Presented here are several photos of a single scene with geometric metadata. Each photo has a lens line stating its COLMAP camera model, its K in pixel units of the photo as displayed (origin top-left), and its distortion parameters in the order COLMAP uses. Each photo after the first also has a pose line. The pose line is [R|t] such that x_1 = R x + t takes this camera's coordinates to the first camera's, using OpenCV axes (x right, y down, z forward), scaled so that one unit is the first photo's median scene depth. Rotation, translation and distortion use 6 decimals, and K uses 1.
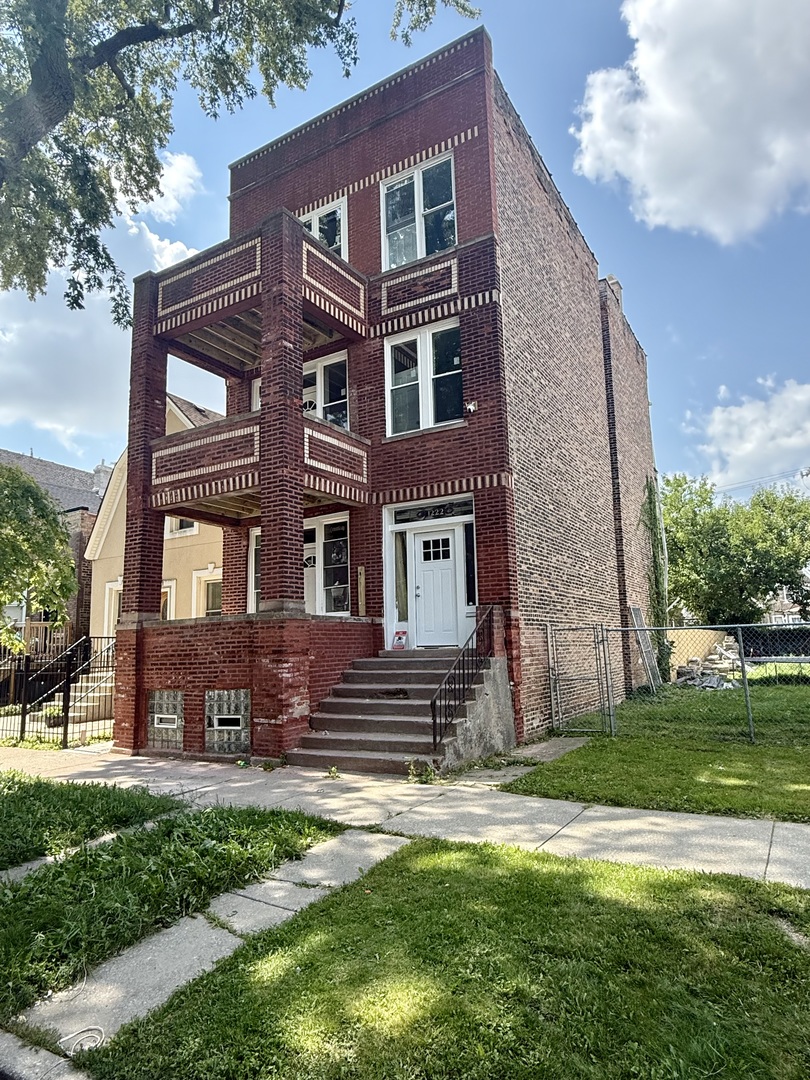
lens RADIAL K [[644.1, 0, 405.0], [0, 644.1, 540.0], [0, 0, 1]] dist [0.006031, 0.000545]
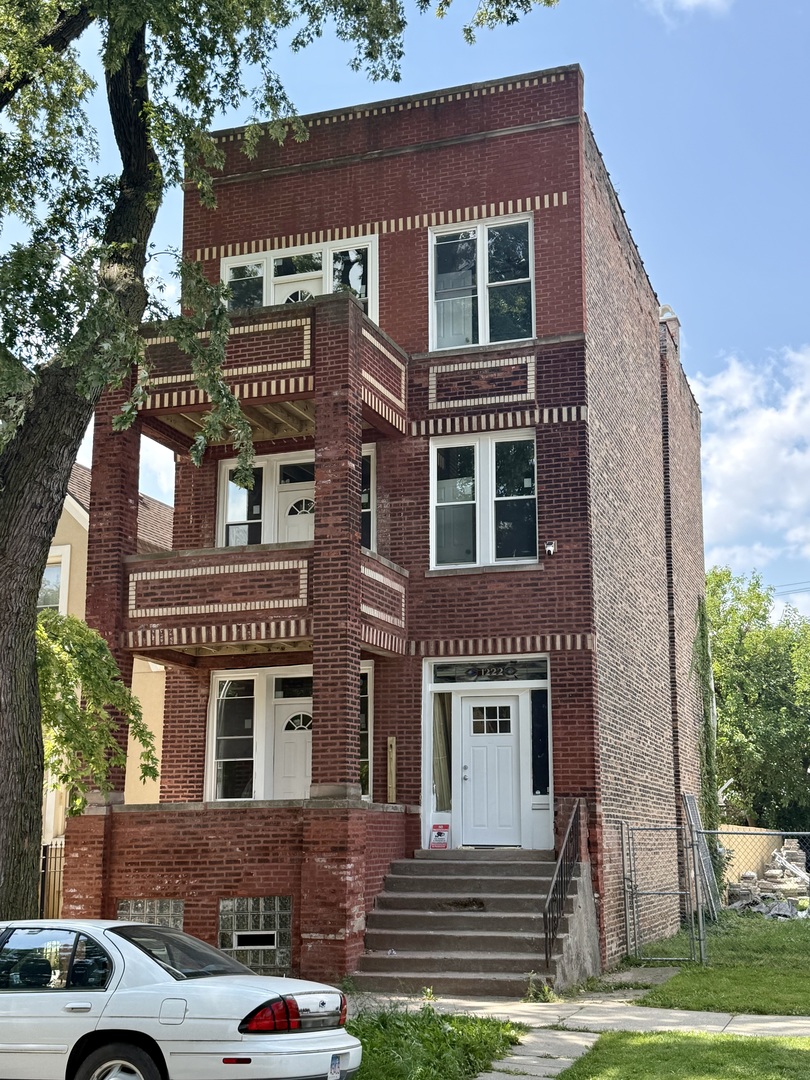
lens RADIAL K [[1322.5, 0, 405.0], [0, 1322.5, 540.0], [0, 0, 1]] dist [0.157694, -0.054014]
pose [[0.976650, 0.068829, 0.203512, -0.406248], [-0.057076, 0.996376, -0.063071, -0.097148], [-0.207116, 0.049982, 0.977039, -0.581595]]
